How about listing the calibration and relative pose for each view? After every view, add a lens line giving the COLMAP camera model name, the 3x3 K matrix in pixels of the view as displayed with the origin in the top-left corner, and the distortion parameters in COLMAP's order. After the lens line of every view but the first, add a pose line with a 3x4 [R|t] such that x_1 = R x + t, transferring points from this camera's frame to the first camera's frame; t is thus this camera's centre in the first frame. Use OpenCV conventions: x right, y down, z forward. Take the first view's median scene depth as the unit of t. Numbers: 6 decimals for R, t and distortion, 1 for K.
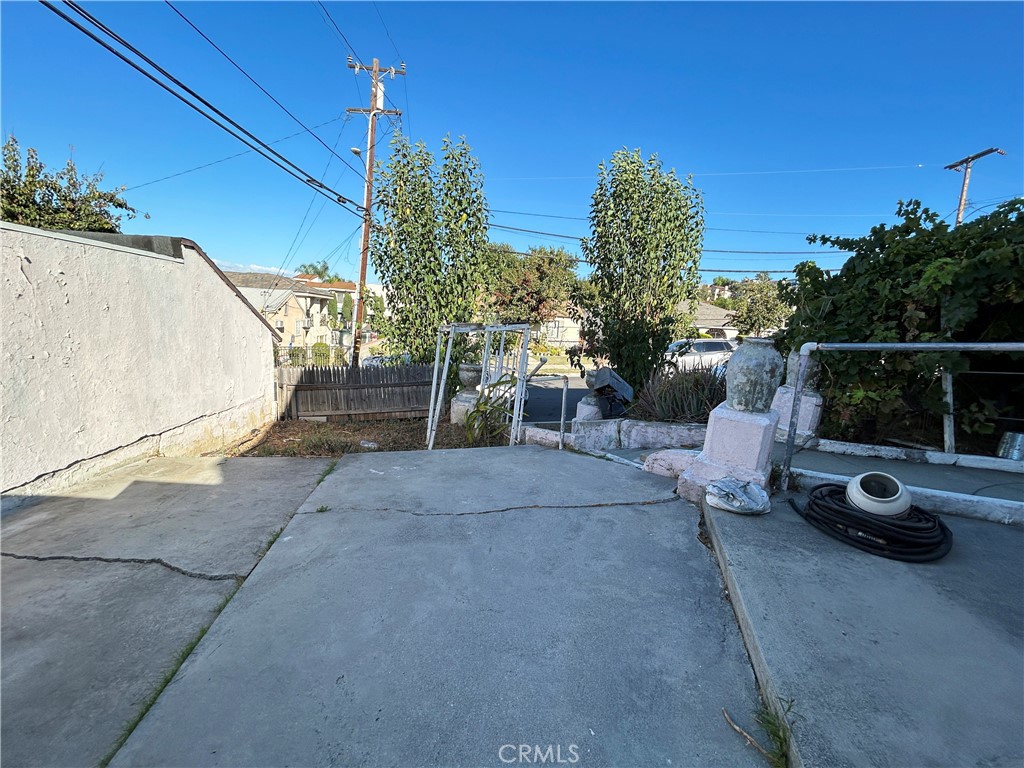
lens RADIAL K [[413.1, 0, 505.2], [0, 413.1, 389.0], [0, 0, 1]] dist [0.002270, -0.000425]
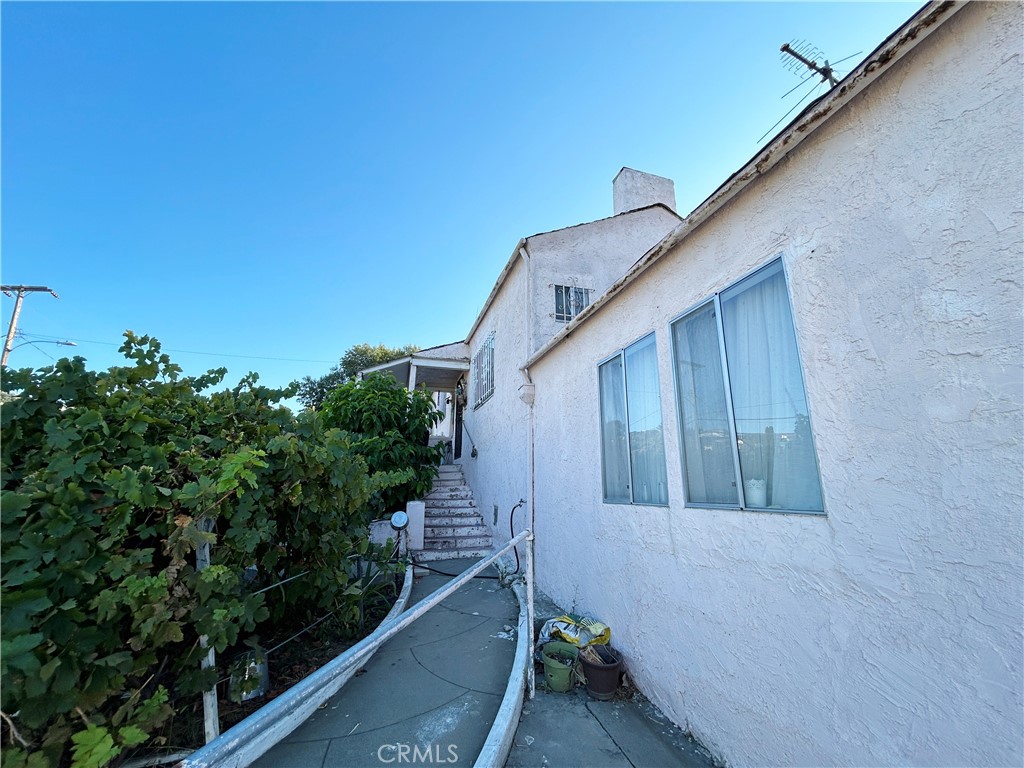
lens RADIAL K [[413.1, 0, 512.0], [0, 413.1, 388.2], [0, 0, 1]] dist [0.002270, -0.000425]
pose [[-0.166244, 0.166634, 0.971903, 0.293760], [0.139327, 0.979700, -0.144139, -0.210819], [-0.976192, 0.111450, -0.186086, 0.581905]]
